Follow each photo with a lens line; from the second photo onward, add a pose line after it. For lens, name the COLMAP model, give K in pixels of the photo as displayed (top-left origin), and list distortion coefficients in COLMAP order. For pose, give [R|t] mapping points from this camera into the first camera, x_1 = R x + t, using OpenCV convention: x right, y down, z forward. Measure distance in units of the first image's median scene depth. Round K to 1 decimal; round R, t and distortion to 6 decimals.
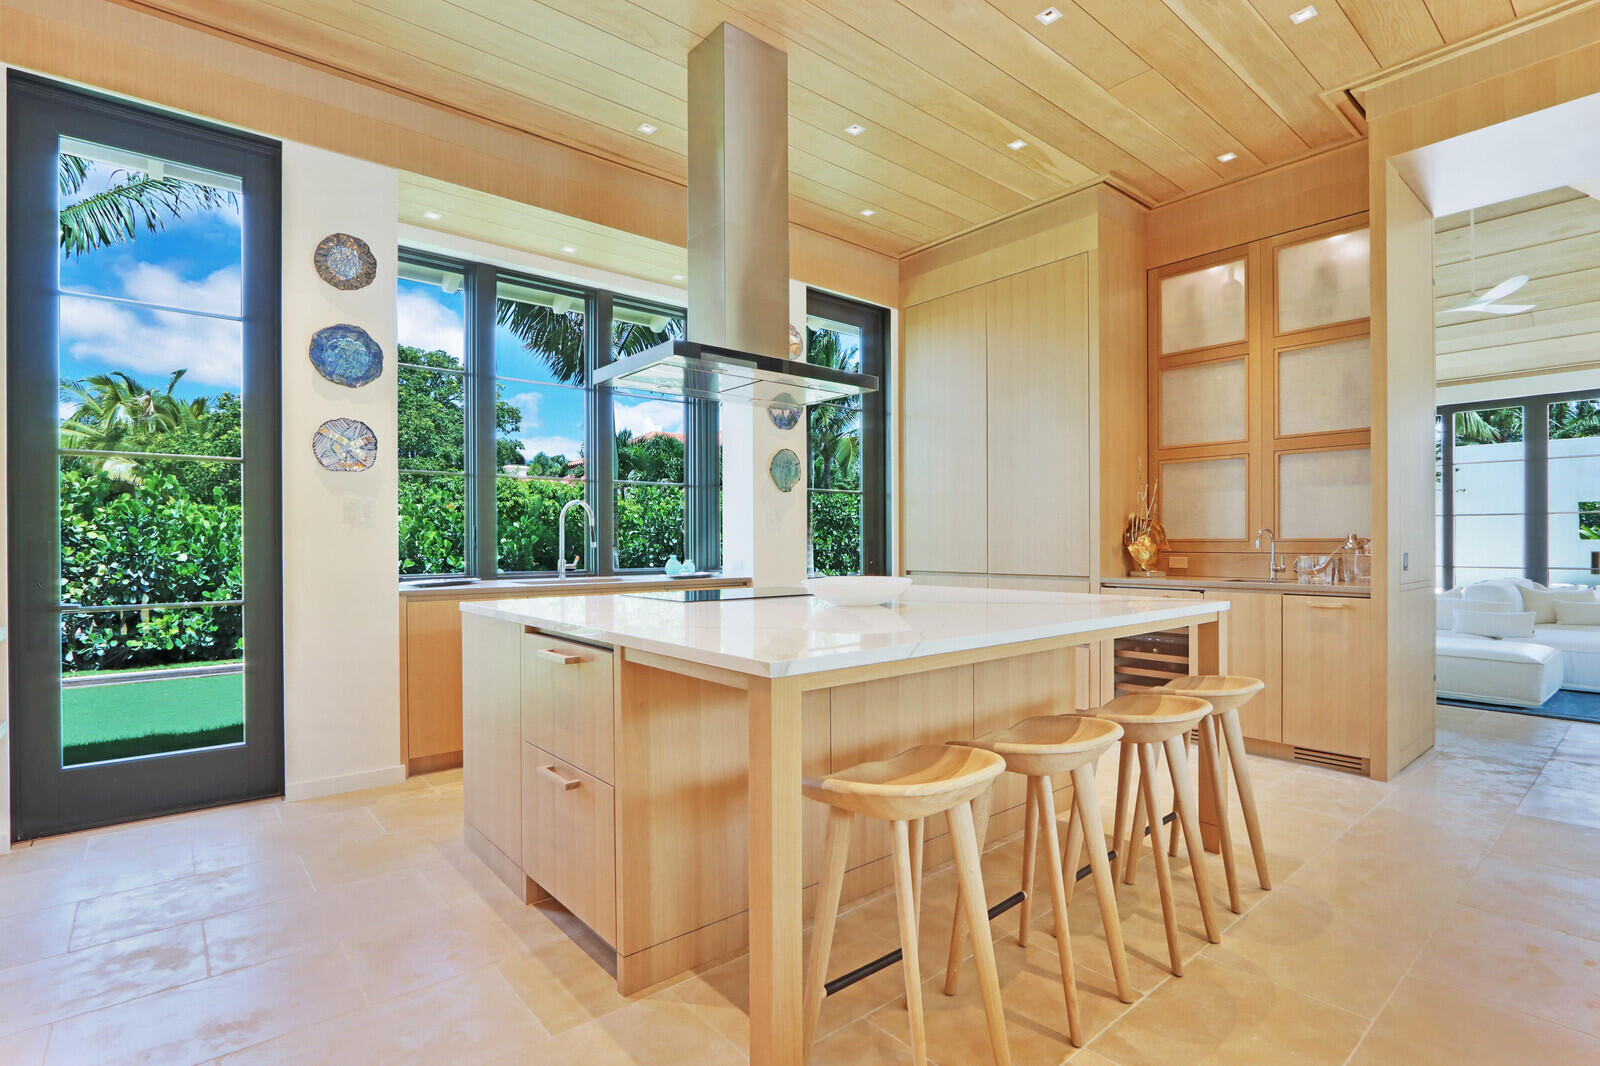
lens RADIAL K [[769.2, 0, 788.0], [0, 769.2, 540.2], [0, 0, 1]] dist [-0.010341, 0.001097]
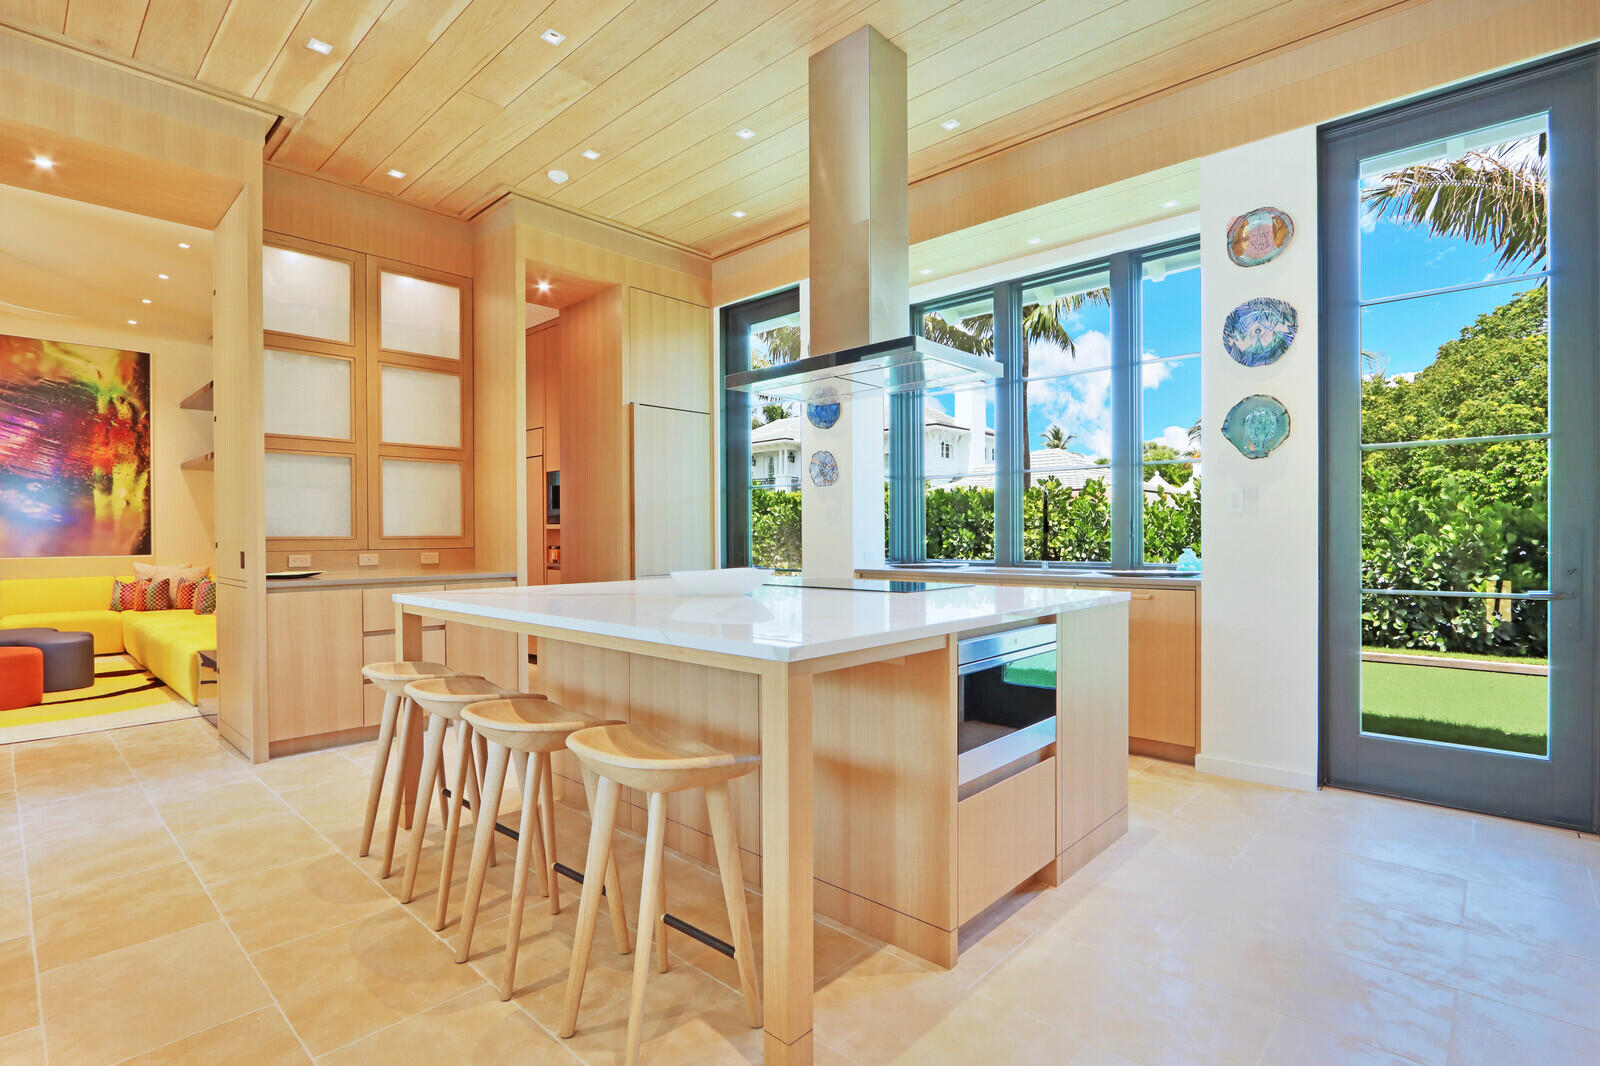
lens RADIAL K [[769.2, 0, 793.1], [0, 769.2, 533.0], [0, 0, 1]] dist [-0.010341, 0.001097]
pose [[0.124383, 0.003162, -0.992229, 0.611976], [0.005796, 0.999976, 0.003913, -0.002569], [0.992217, -0.006238, 0.124362, 0.510295]]
